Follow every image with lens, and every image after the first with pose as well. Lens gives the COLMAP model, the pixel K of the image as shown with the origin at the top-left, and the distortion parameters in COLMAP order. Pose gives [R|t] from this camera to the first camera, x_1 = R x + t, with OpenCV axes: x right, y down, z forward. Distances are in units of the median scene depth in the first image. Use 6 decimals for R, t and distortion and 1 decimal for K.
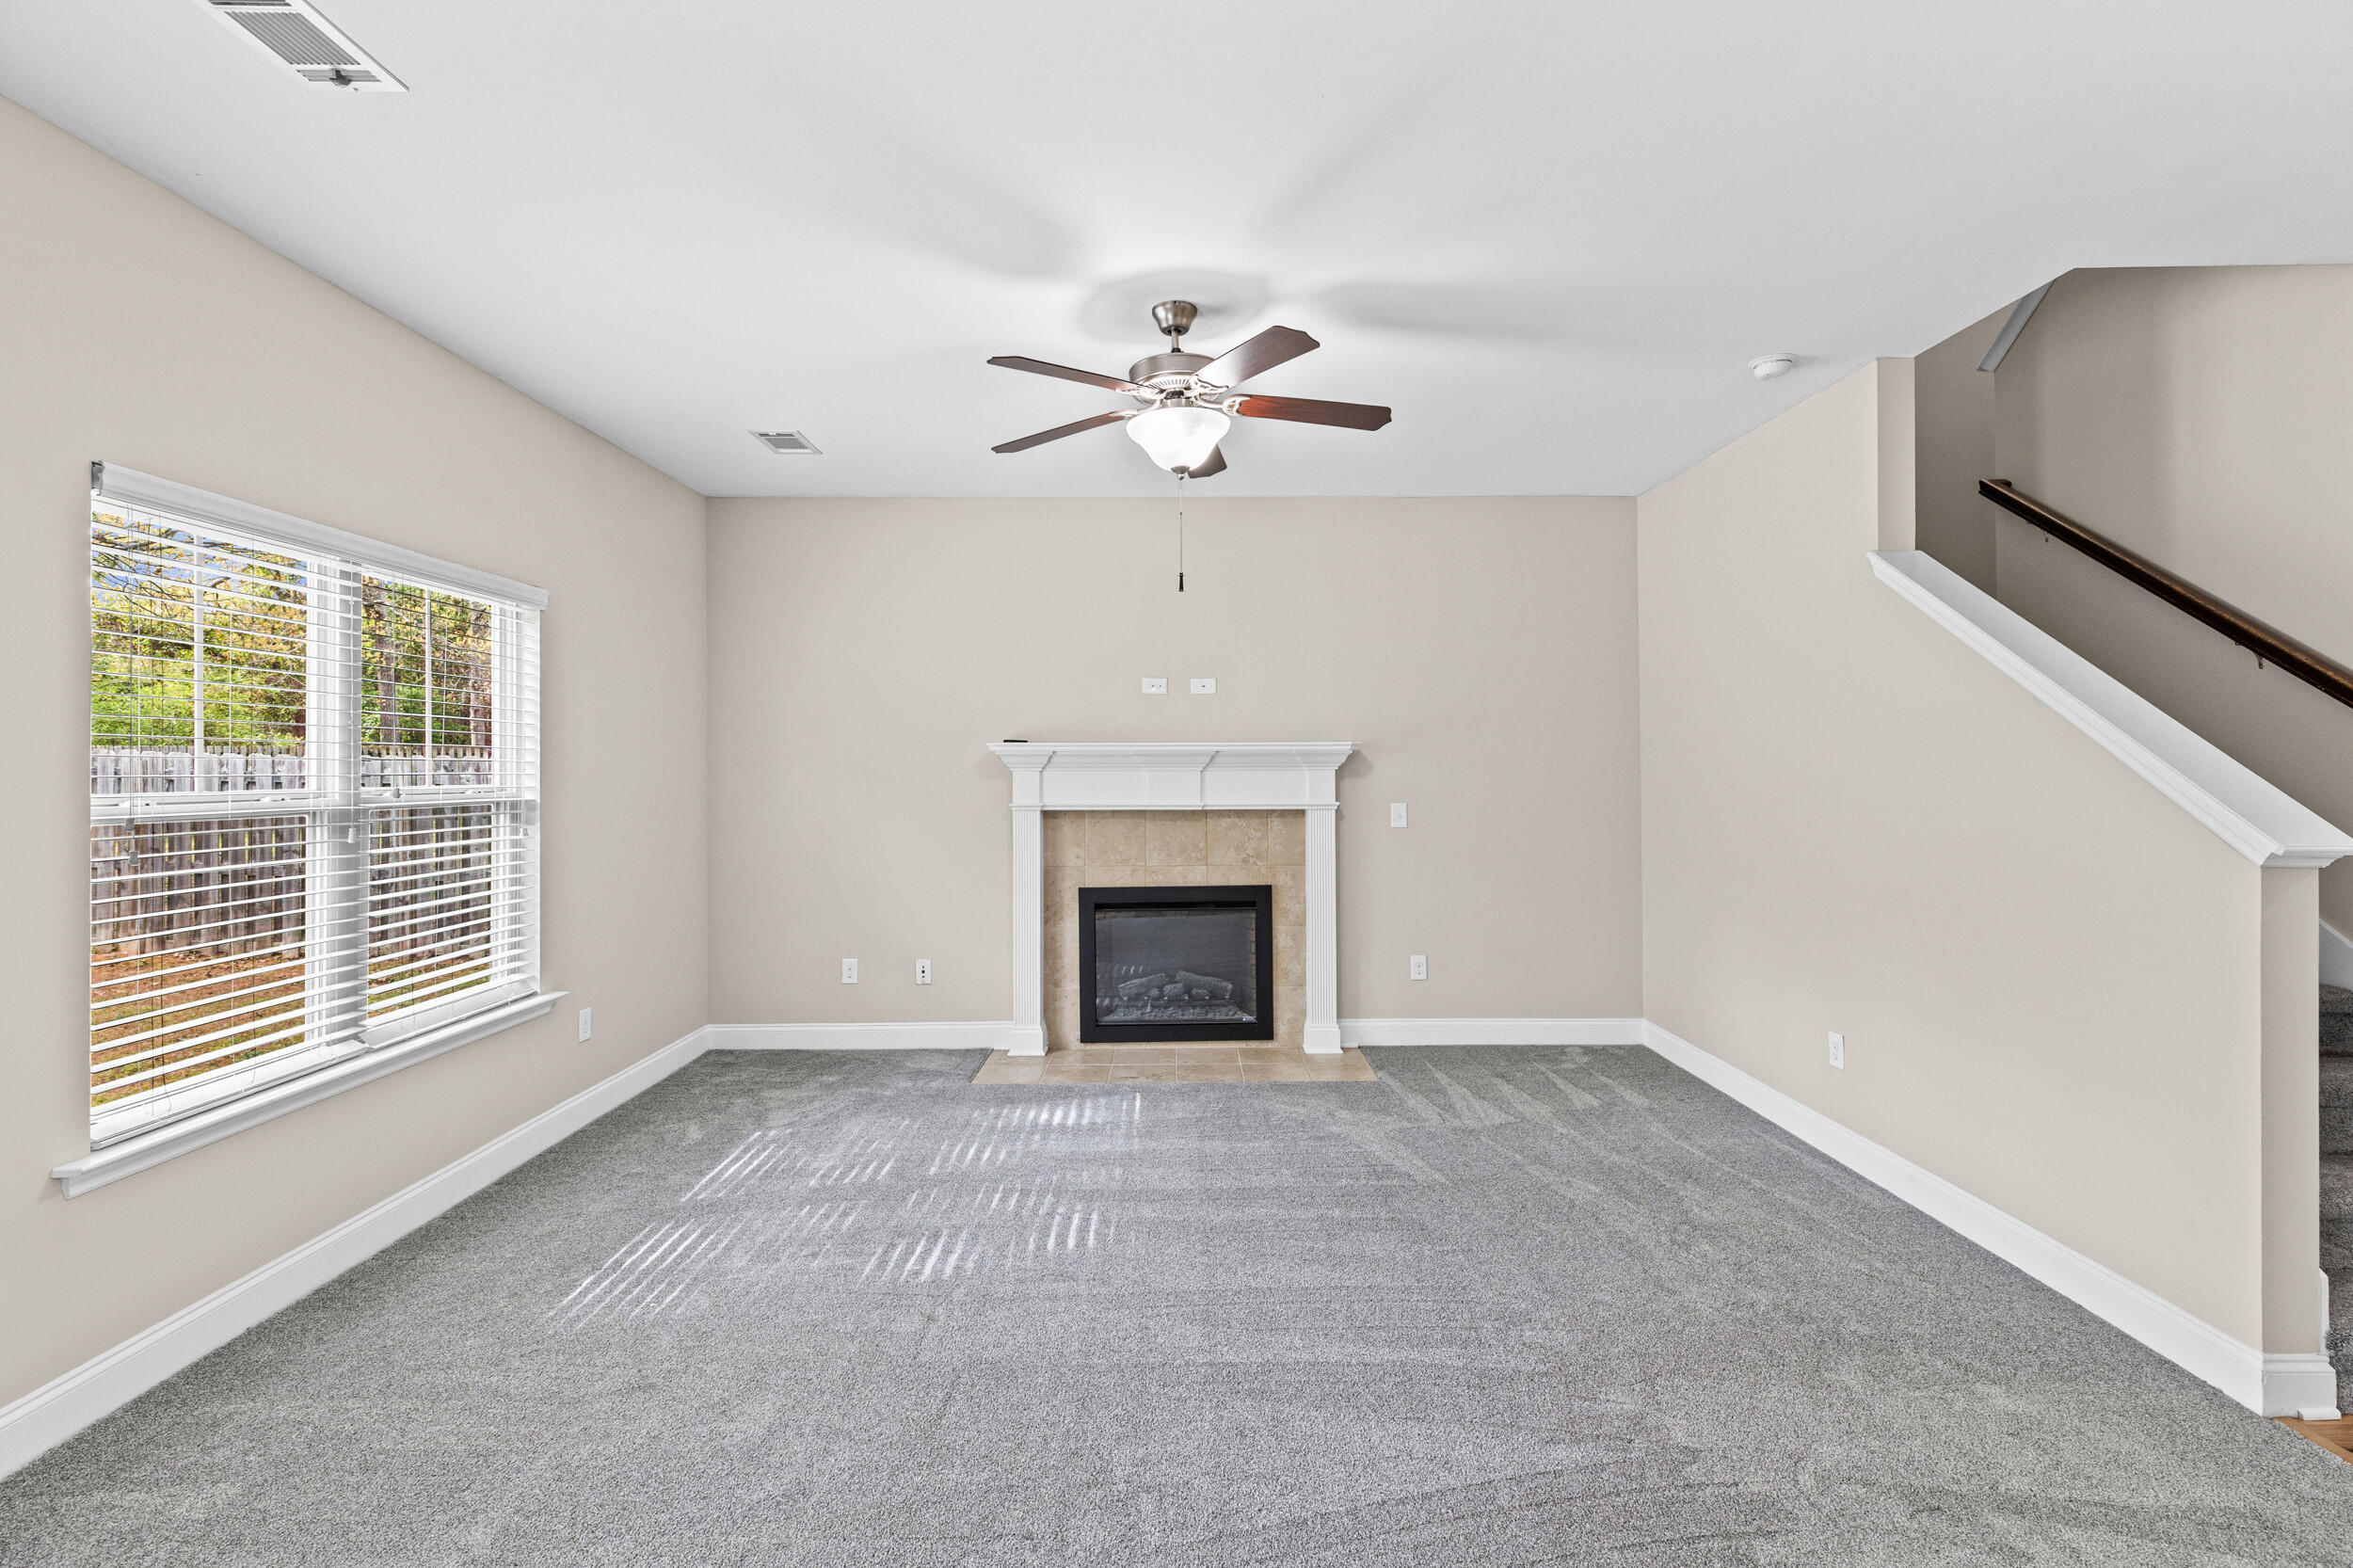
lens RADIAL K [[1055.5, 0, 1186.0], [0, 1055.5, 752.5], [0, 0, 1]] dist [0.001034, 0.000250]
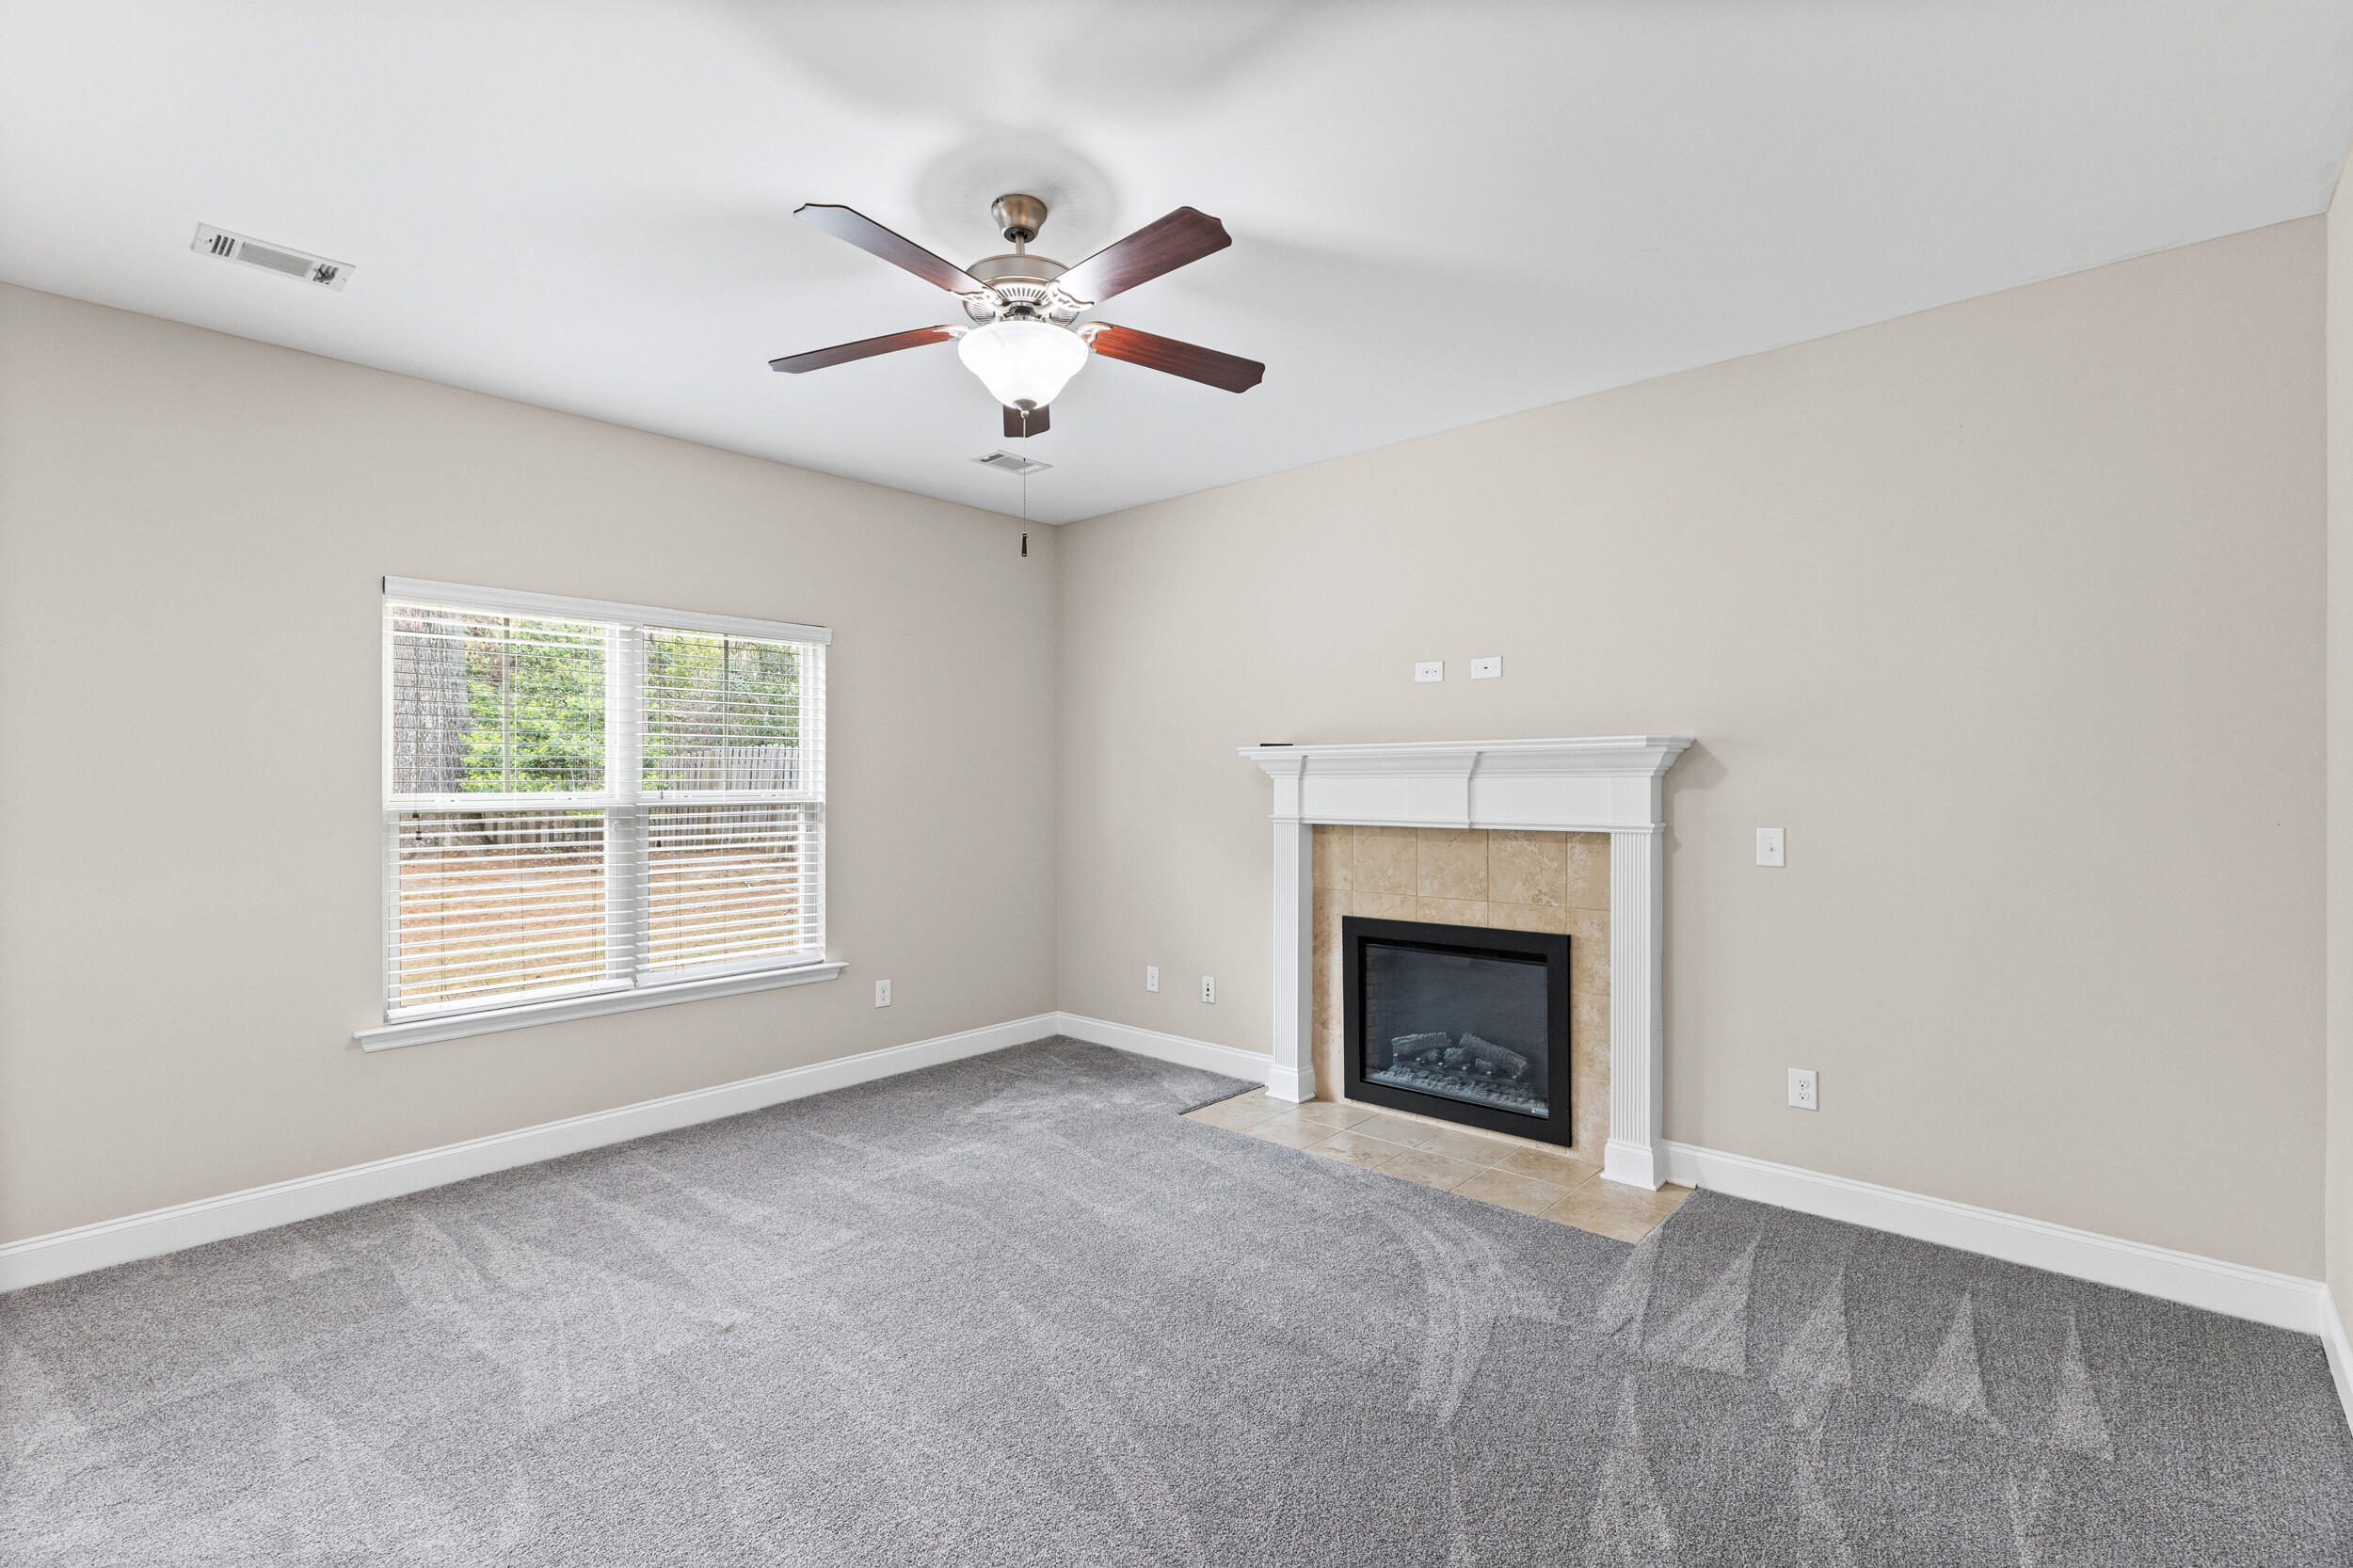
lens RADIAL K [[1059.2, 0, 1173.4], [0, 1059.2, 777.3], [0, 0, 1]] dist [0.001352, 0.000381]
pose [[0.736069, -0.001218, -0.676906, 0.376177], [0.012234, 0.999859, 0.011503, 0.005307], [0.676796, -0.016748, 0.735980, 0.282262]]
